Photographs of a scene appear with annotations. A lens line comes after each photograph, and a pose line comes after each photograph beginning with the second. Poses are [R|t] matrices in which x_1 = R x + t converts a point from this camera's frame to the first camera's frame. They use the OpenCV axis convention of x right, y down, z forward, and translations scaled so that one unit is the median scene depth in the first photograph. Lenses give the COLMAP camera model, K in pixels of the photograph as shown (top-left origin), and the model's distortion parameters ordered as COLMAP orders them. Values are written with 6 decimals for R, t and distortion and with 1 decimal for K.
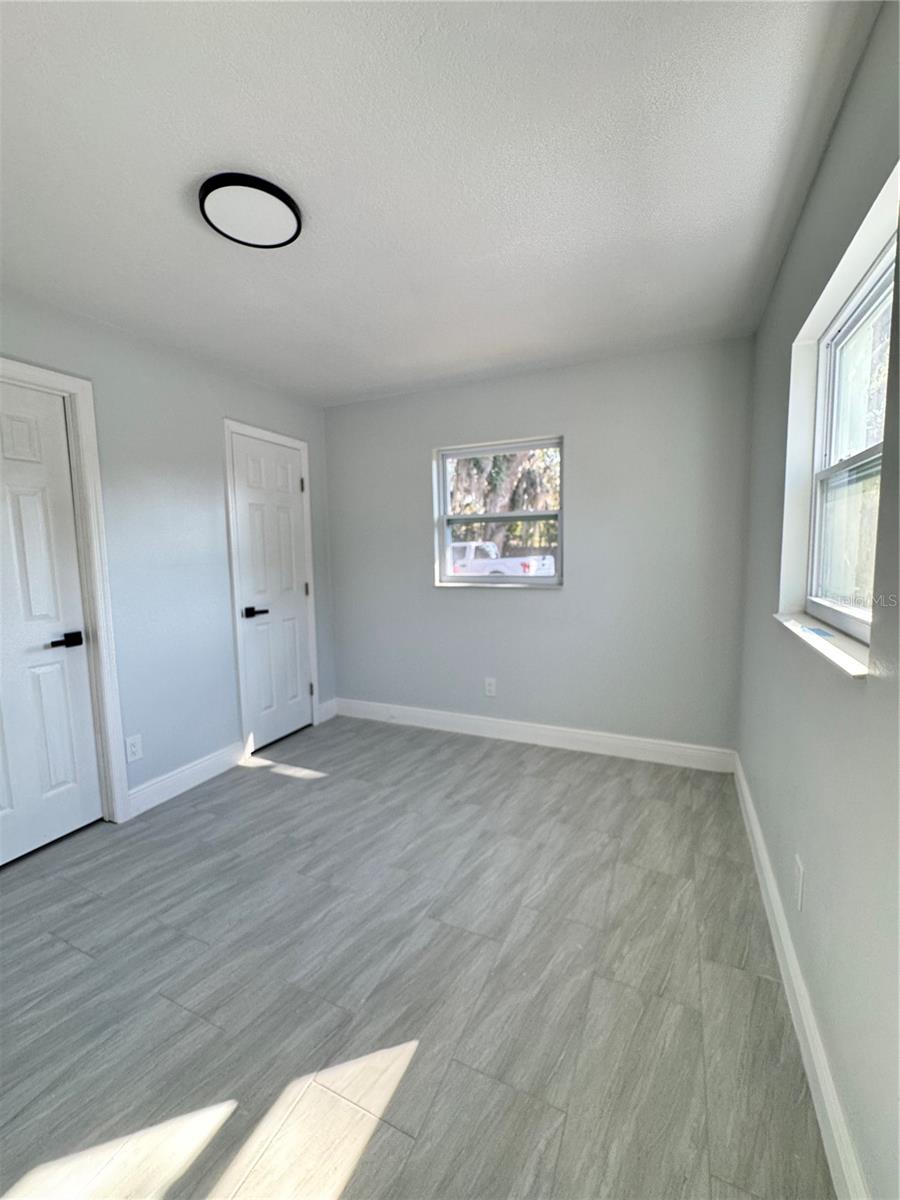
lens RADIAL K [[481.4, 0, 448.8], [0, 481.4, 600.5], [0, 0, 1]] dist [-0.003858, 0.000045]
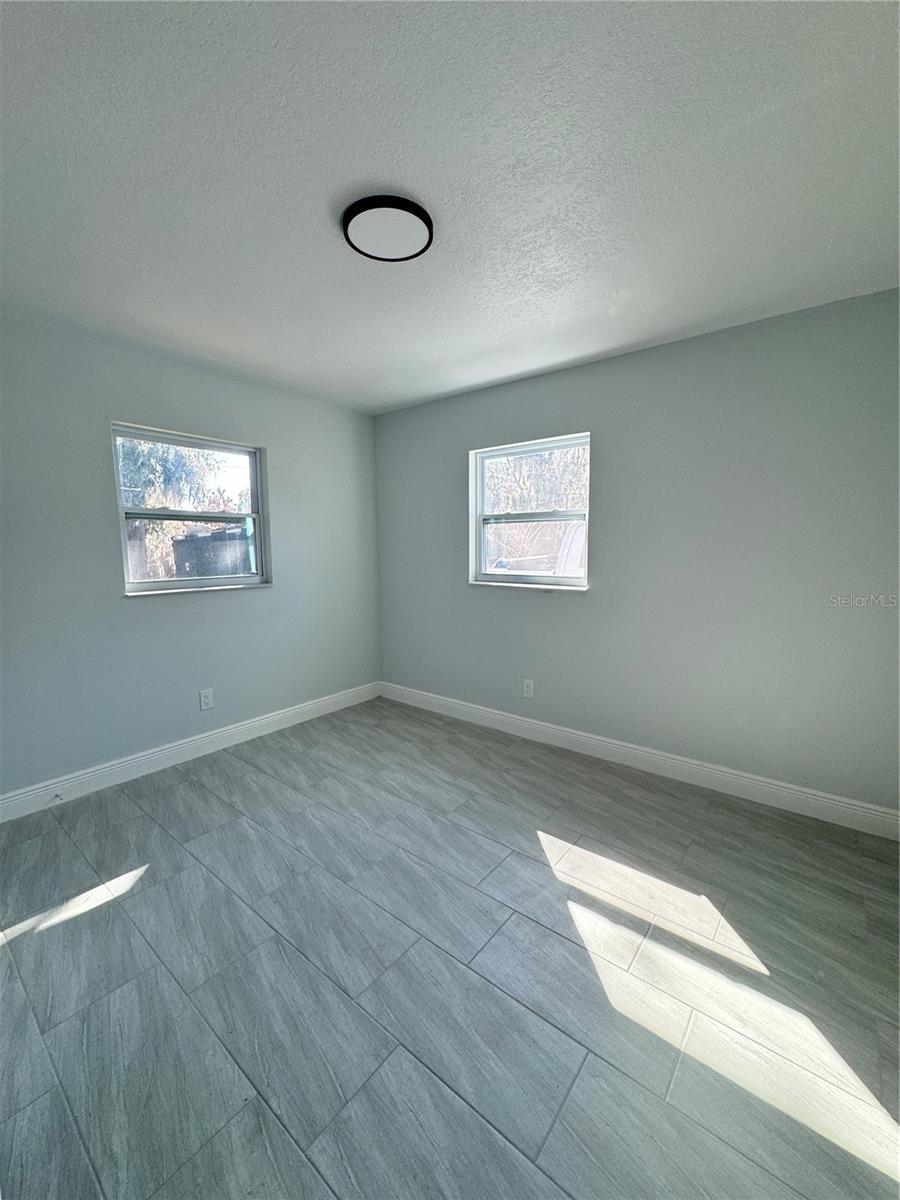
lens RADIAL K [[481.4, 0, 445.5], [0, 481.4, 596.3], [0, 0, 1]] dist [-0.003858, 0.000045]
pose [[0.252745, -0.085696, 0.963730, -0.930558], [0.106876, 0.992447, 0.060221, -0.031235], [-0.961612, 0.087779, 0.259995, 0.416296]]
